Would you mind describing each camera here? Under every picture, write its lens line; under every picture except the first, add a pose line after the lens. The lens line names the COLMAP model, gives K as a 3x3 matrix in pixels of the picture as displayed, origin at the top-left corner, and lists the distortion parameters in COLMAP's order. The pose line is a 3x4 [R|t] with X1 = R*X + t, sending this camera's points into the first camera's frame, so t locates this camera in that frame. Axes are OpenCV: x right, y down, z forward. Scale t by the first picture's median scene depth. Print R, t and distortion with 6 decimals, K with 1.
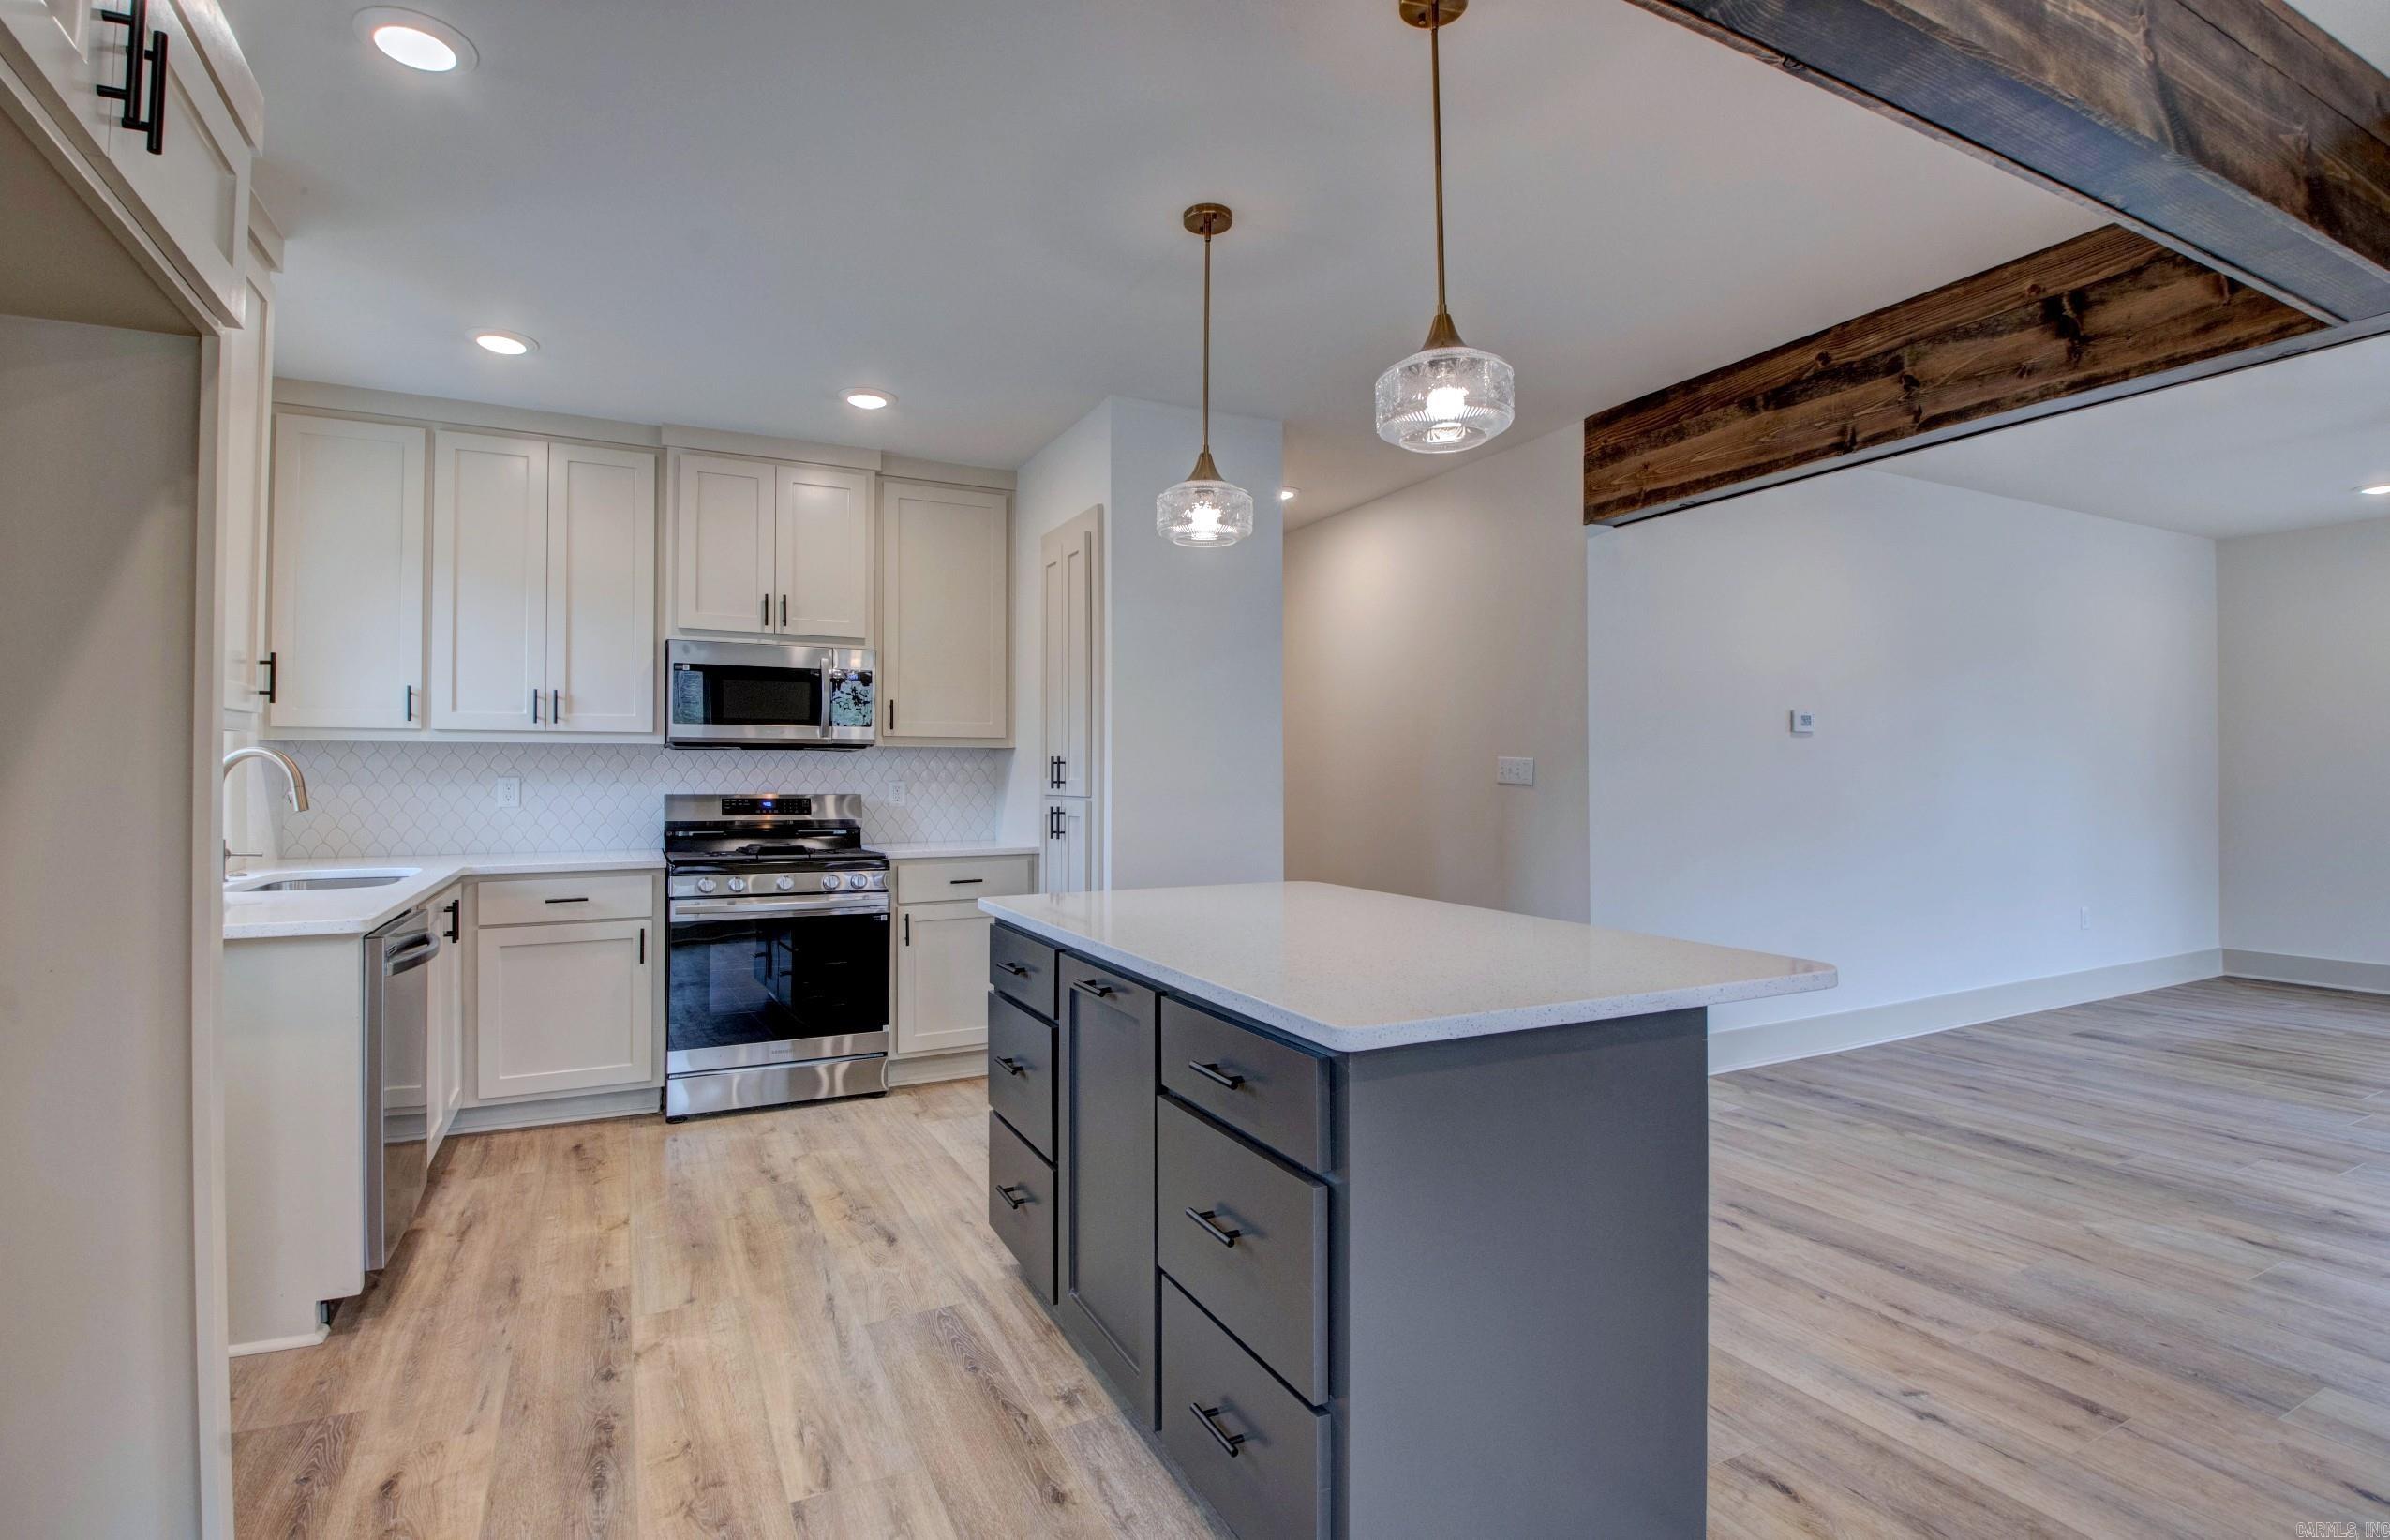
lens RADIAL K [[1112.7, 0, 1175.5], [0, 1112.7, 759.3], [0, 0, 1]] dist [0.000782, -0.013897]
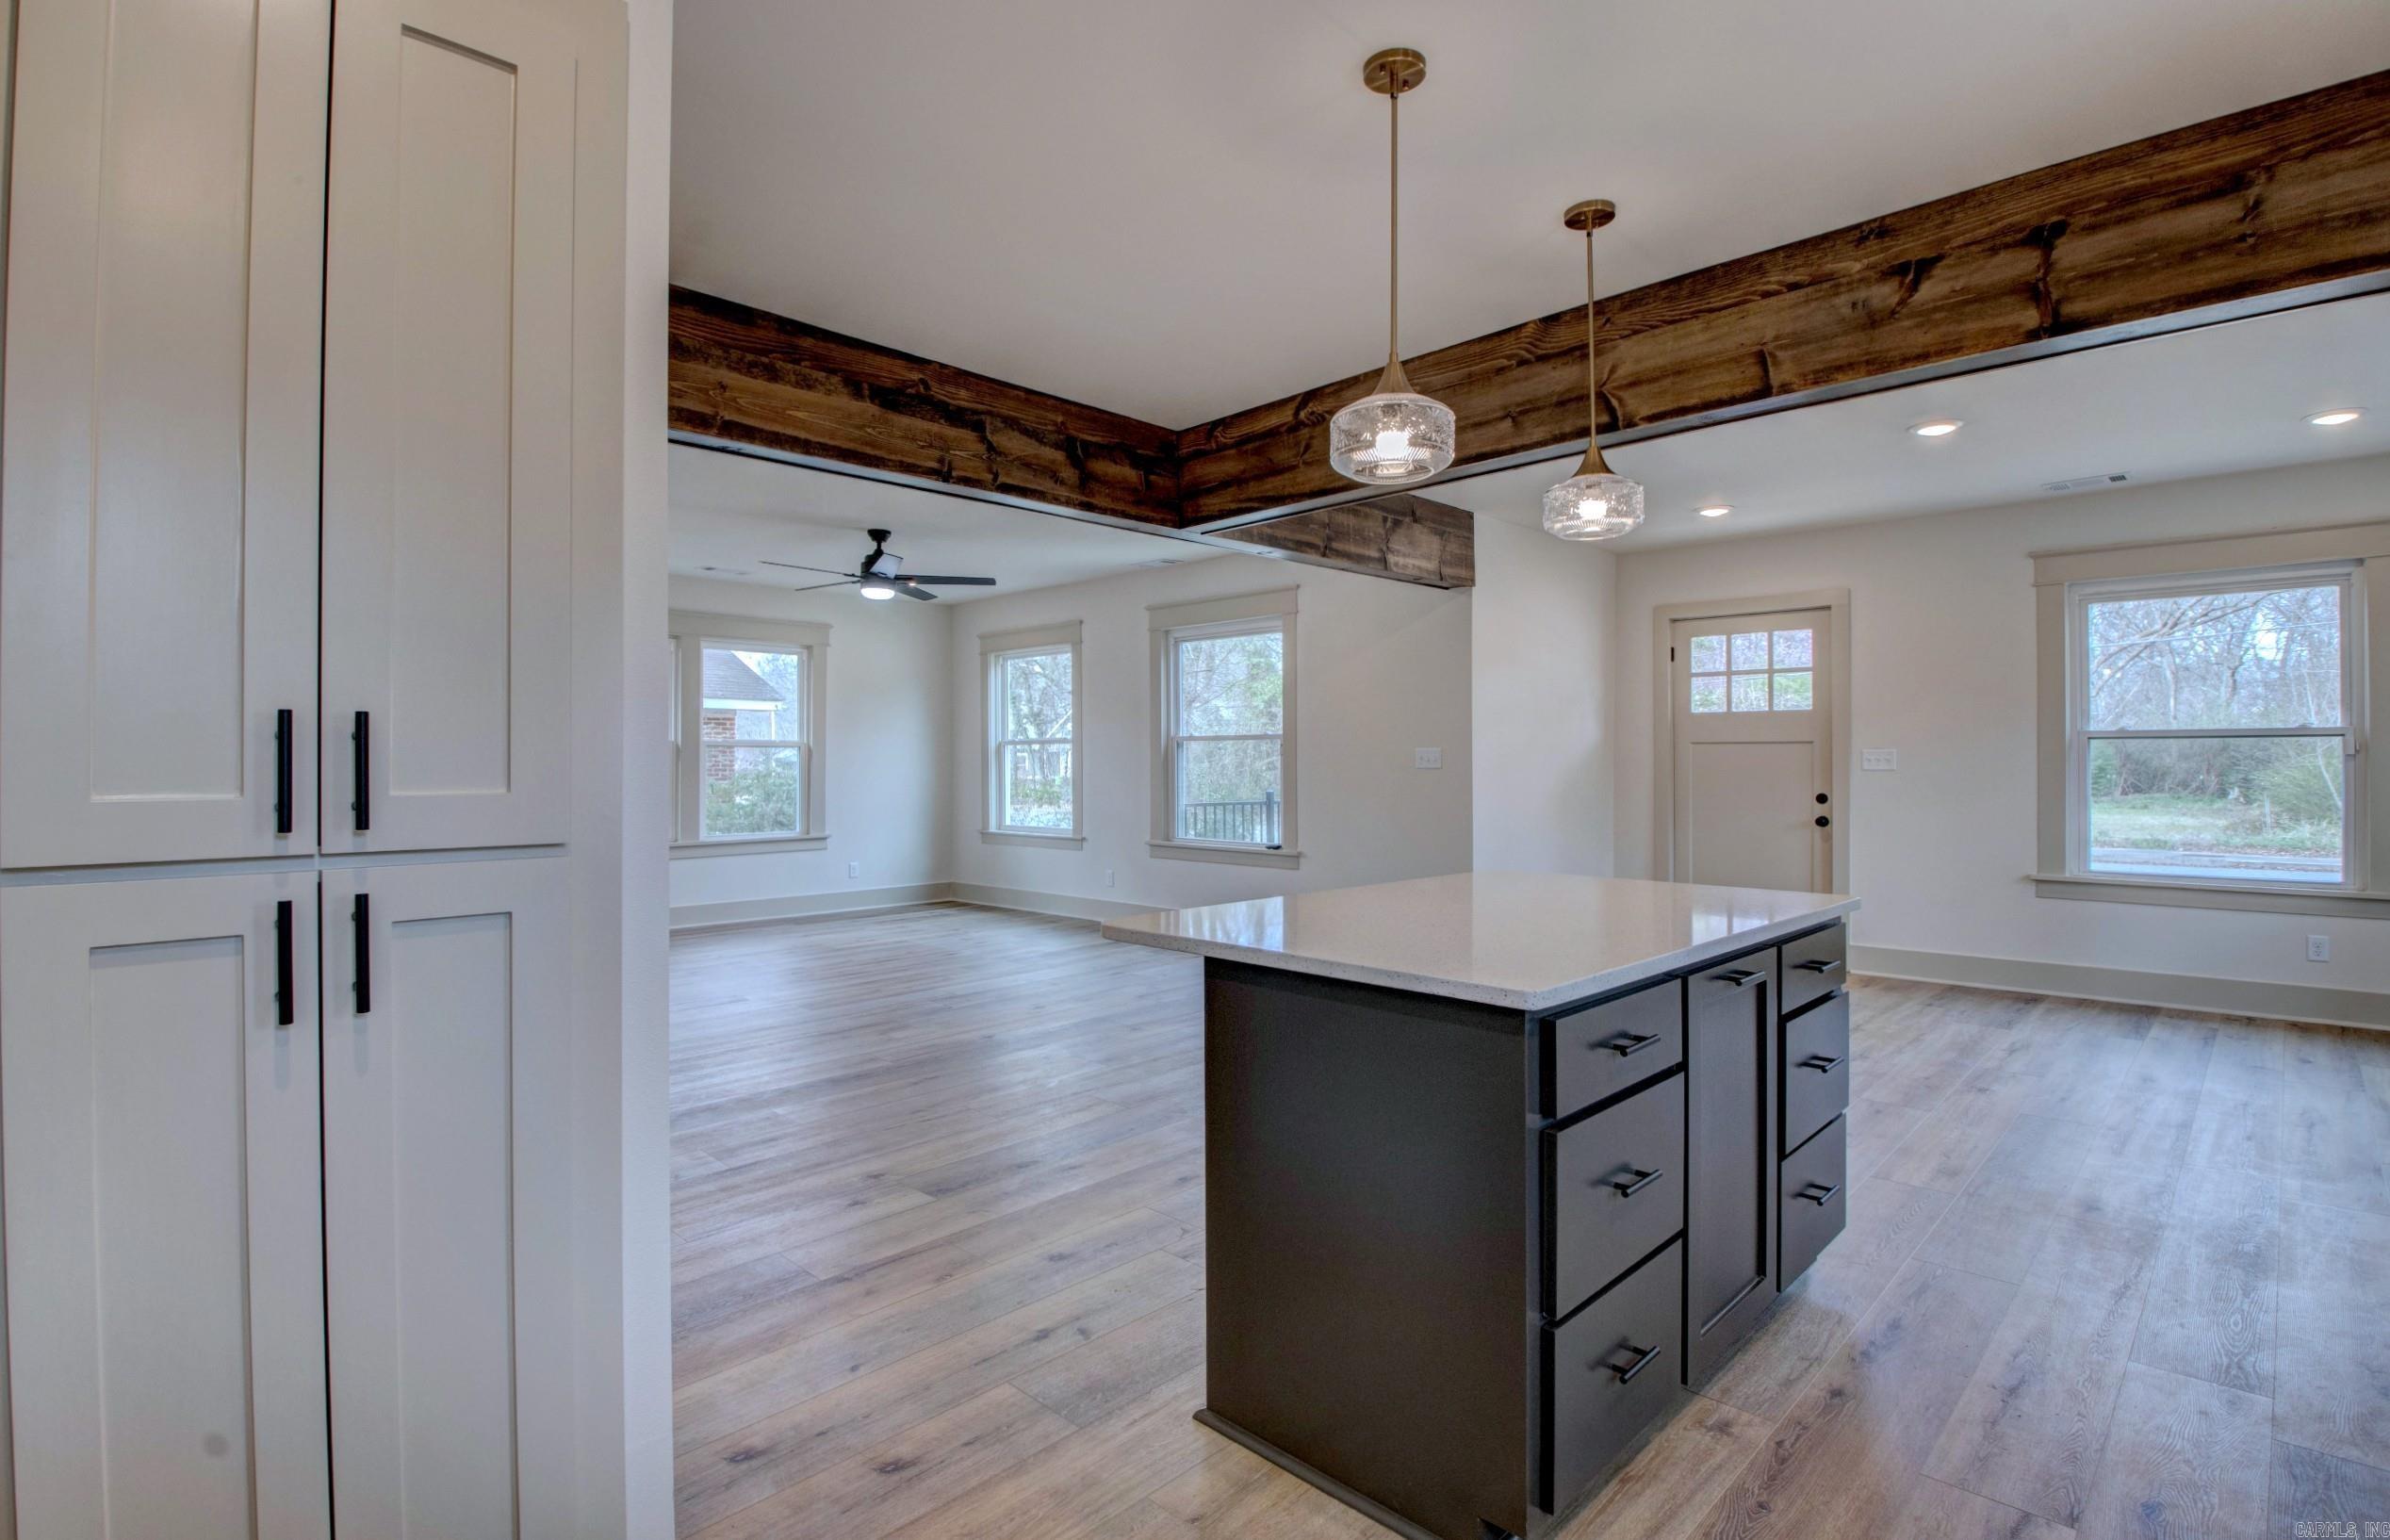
lens RADIAL K [[1107.0, 0, 1212.0], [0, 1107.0, 757.6], [0, 0, 1]] dist [0.024829, -0.045688]
pose [[-0.328740, 0.004314, 0.944411, -0.461838], [-0.012362, 0.999884, -0.008870, 0.008448], [-0.944340, -0.014591, -0.328649, 0.941383]]
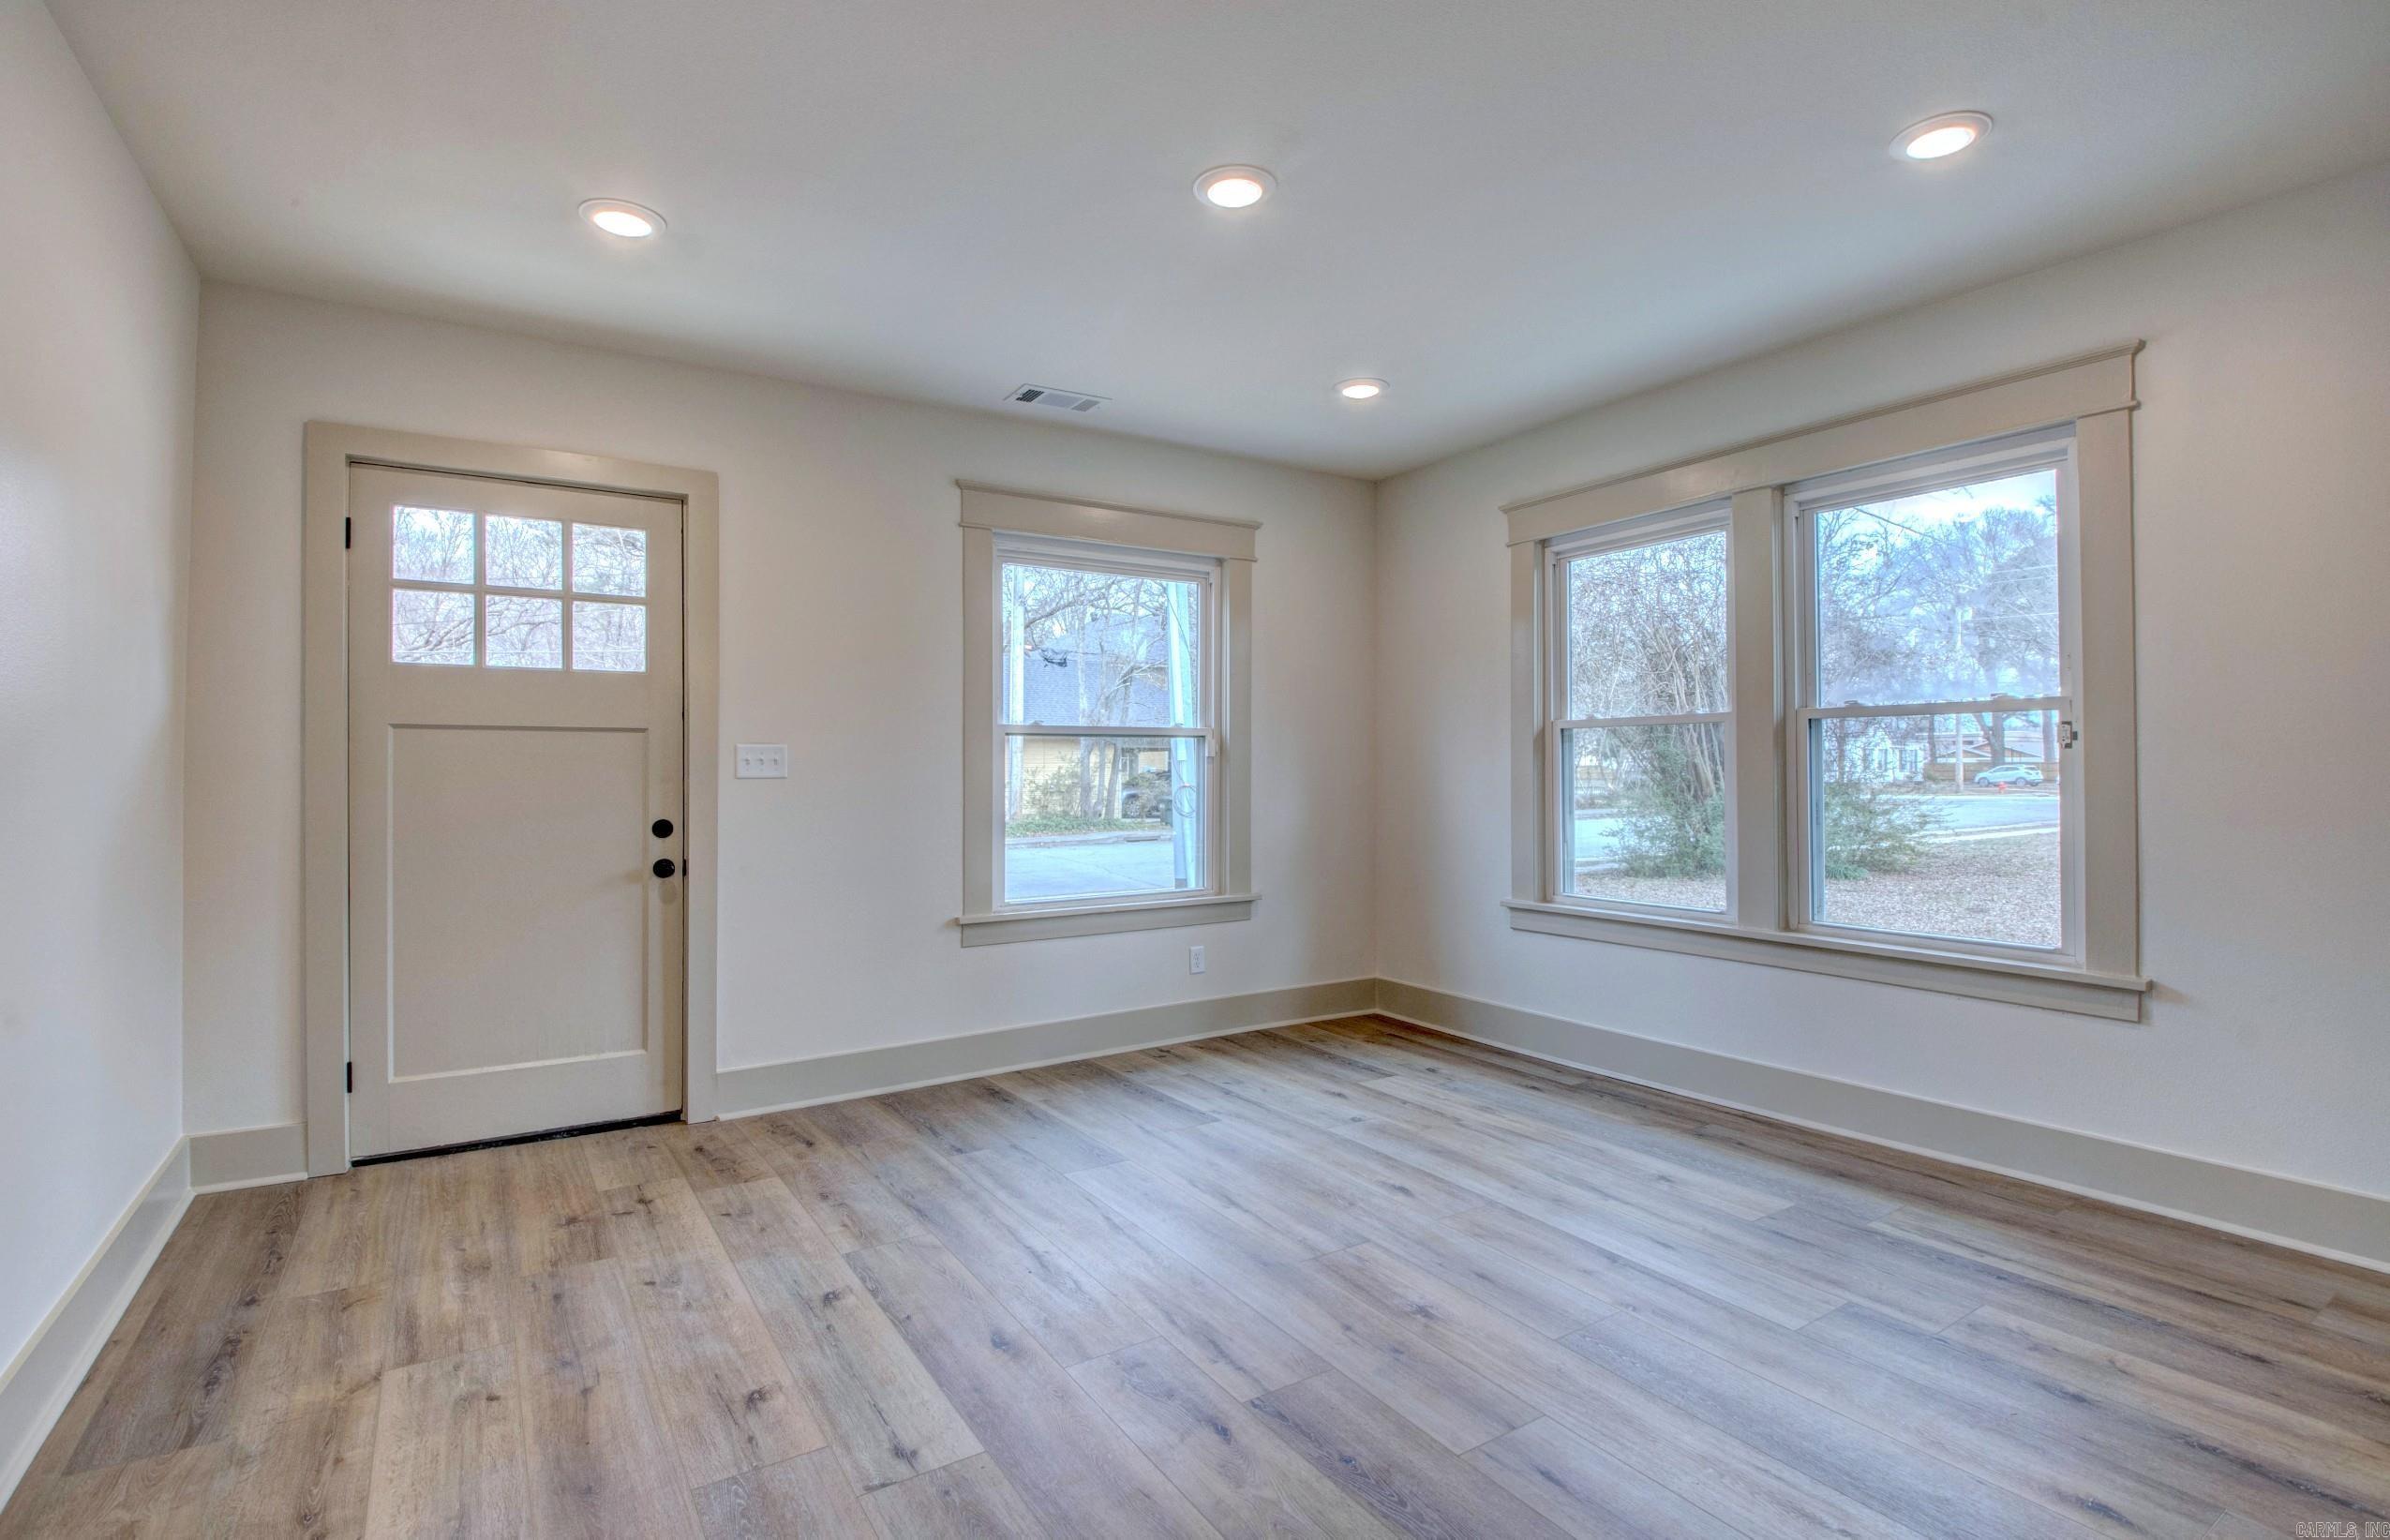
lens RADIAL K [[1112.7, 0, 1175.5], [0, 1112.7, 759.3], [0, 0, 1]] dist [0.000782, -0.013897]
pose [[-0.994899, 0.002799, -0.100837, 0.481178], [0.004960, 0.999763, -0.021181, 0.006518], [0.100754, -0.021573, -0.994677, 0.522897]]
